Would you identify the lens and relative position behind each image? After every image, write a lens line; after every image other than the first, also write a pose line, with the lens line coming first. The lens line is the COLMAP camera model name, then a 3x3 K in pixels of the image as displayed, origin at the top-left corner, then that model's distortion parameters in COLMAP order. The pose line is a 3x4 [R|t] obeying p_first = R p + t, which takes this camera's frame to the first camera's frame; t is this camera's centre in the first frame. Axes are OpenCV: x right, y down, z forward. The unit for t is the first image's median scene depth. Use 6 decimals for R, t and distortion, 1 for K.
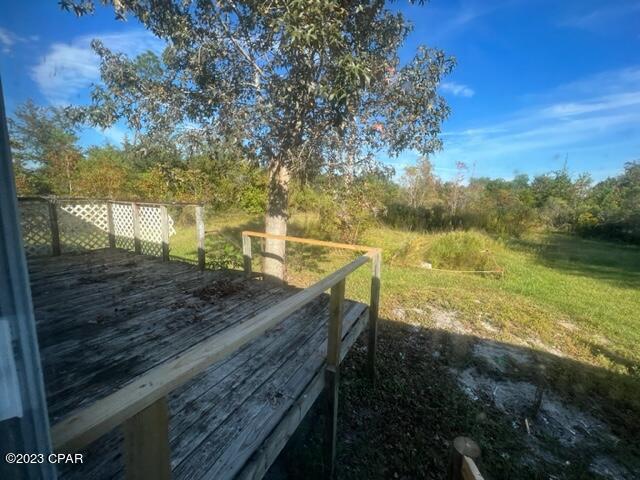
lens RADIAL K [[259.5, 0, 320.0], [0, 259.5, 240.0], [0, 0, 1]] dist [0.000302, 0.000172]
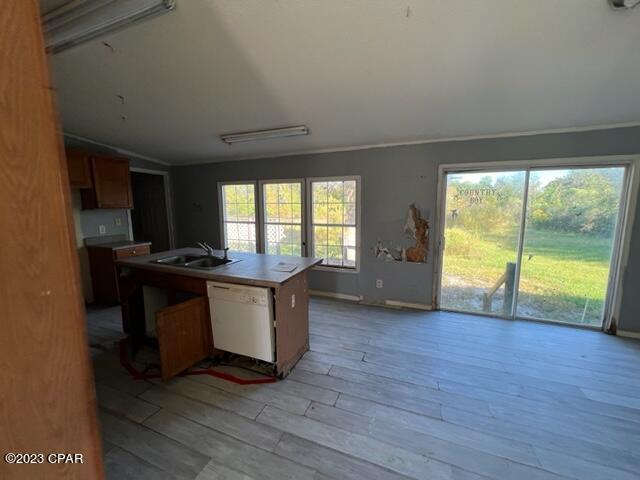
lens RADIAL K [[259.5, 0, 320.0], [0, 259.5, 240.0], [0, 0, 1]] dist [0.000302, 0.000172]
pose [[0.995140, -0.051488, 0.083940, -0.166179], [0.053246, 0.998404, -0.018838, 0.010986], [-0.082836, 0.023216, 0.996293, -0.195432]]
